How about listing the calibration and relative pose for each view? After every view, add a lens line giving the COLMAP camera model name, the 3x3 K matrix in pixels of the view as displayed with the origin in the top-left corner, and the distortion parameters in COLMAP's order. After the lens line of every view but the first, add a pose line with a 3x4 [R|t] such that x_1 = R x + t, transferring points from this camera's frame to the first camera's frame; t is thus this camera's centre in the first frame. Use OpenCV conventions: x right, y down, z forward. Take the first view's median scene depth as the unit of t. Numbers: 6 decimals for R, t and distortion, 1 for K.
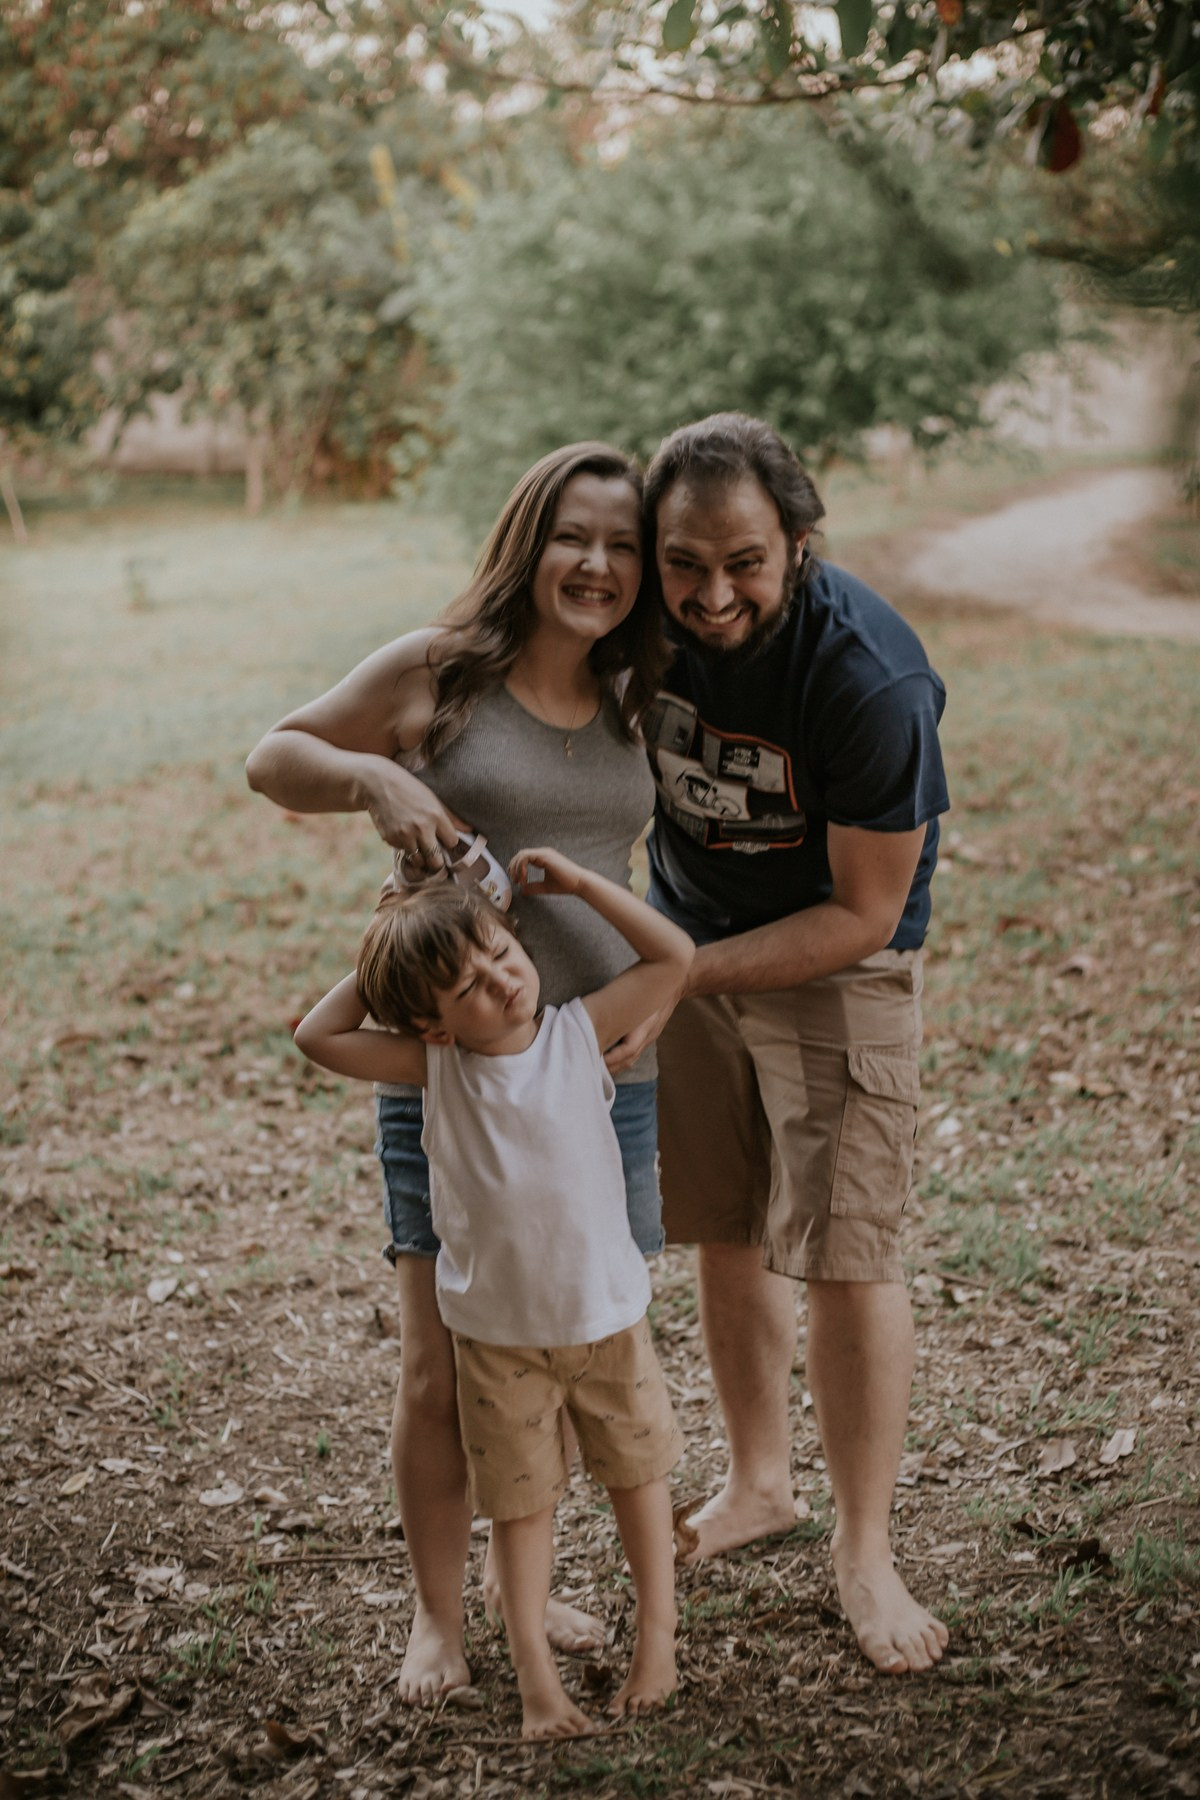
lens RADIAL K [[2800.4, 0, 606.5], [0, 2800.4, 904.3], [0, 0, 1]] dist [-0.116967, 0.000000]
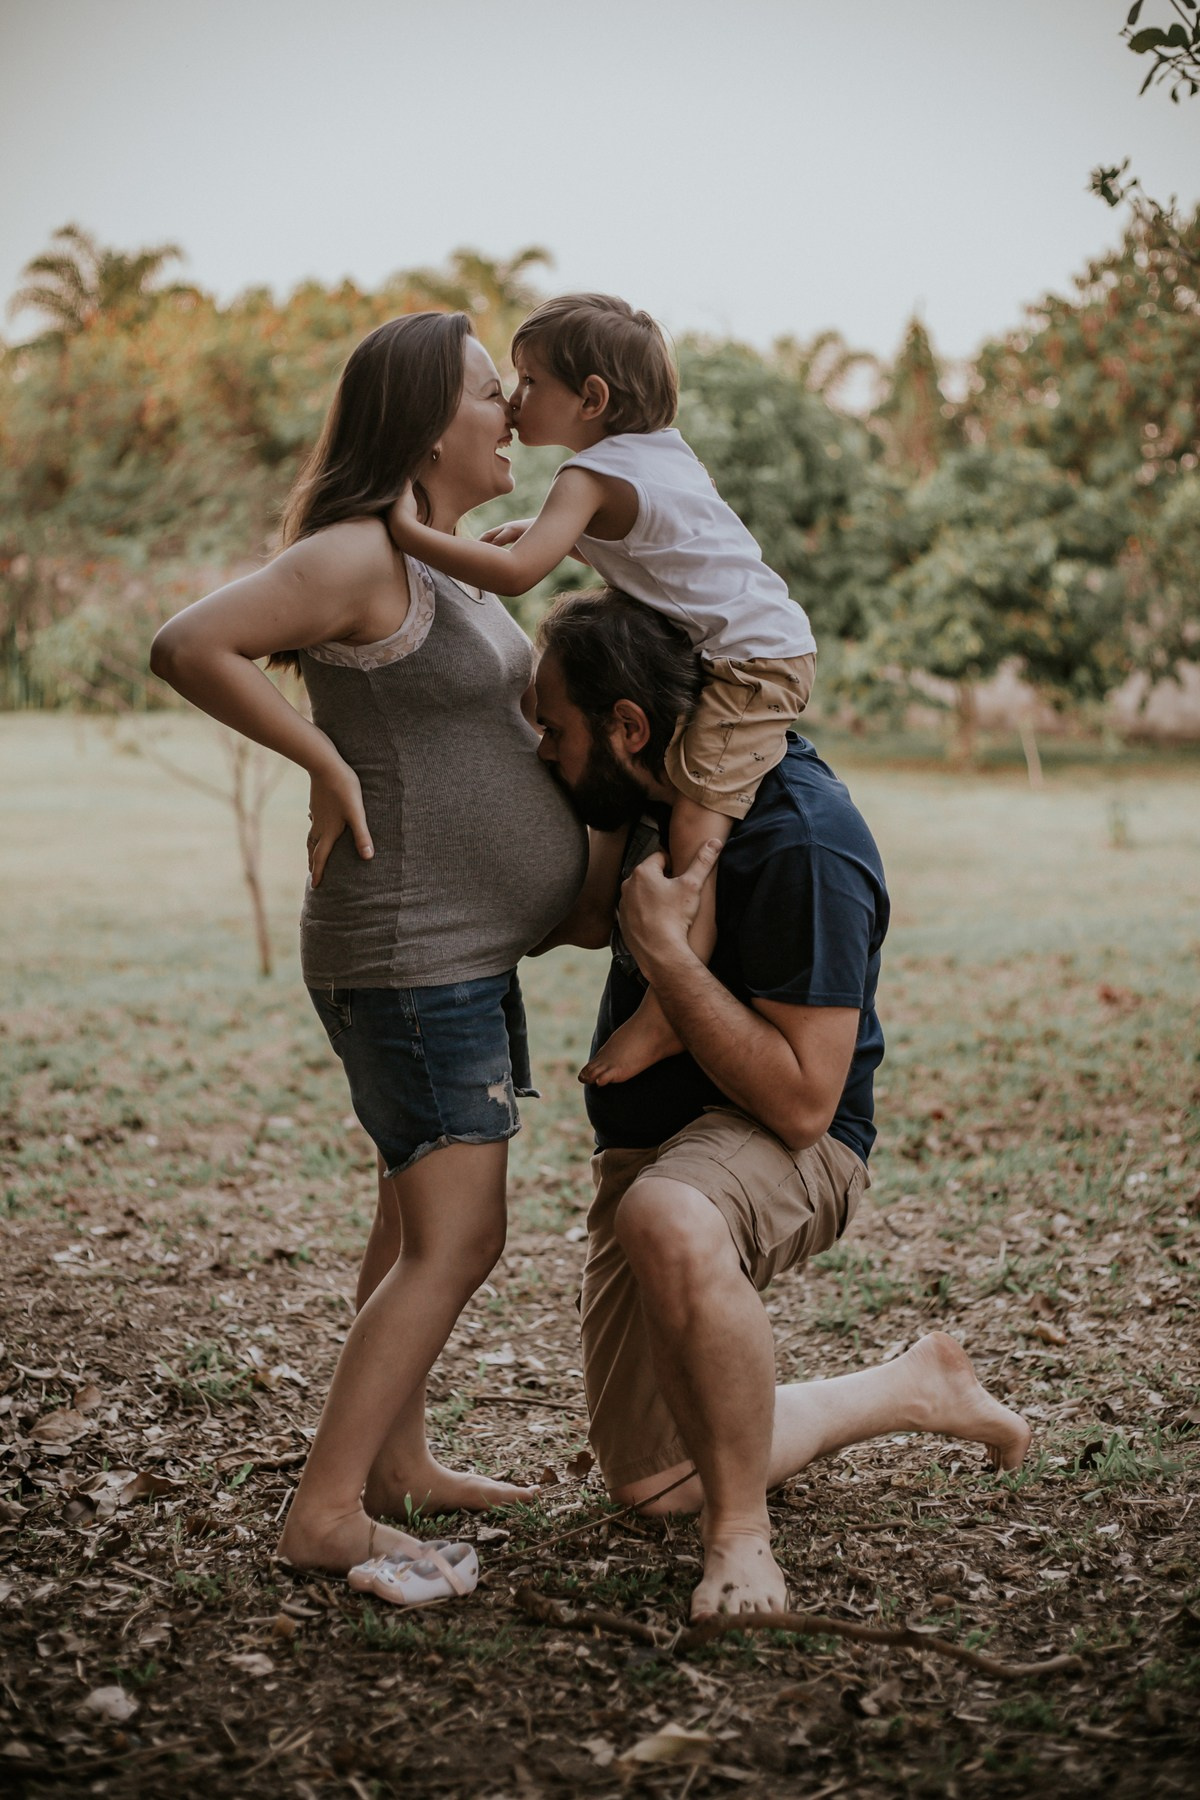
lens RADIAL K [[2632.4, 0, 595.2], [0, 2632.4, 899.5], [0, 0, 1]] dist [-0.105800, 0.000000]
pose [[0.916661, 0.068036, -0.393833, 0.227895], [-0.107120, 0.991174, -0.078098, 0.072480], [0.385044, 0.113777, 0.915858, -0.014369]]
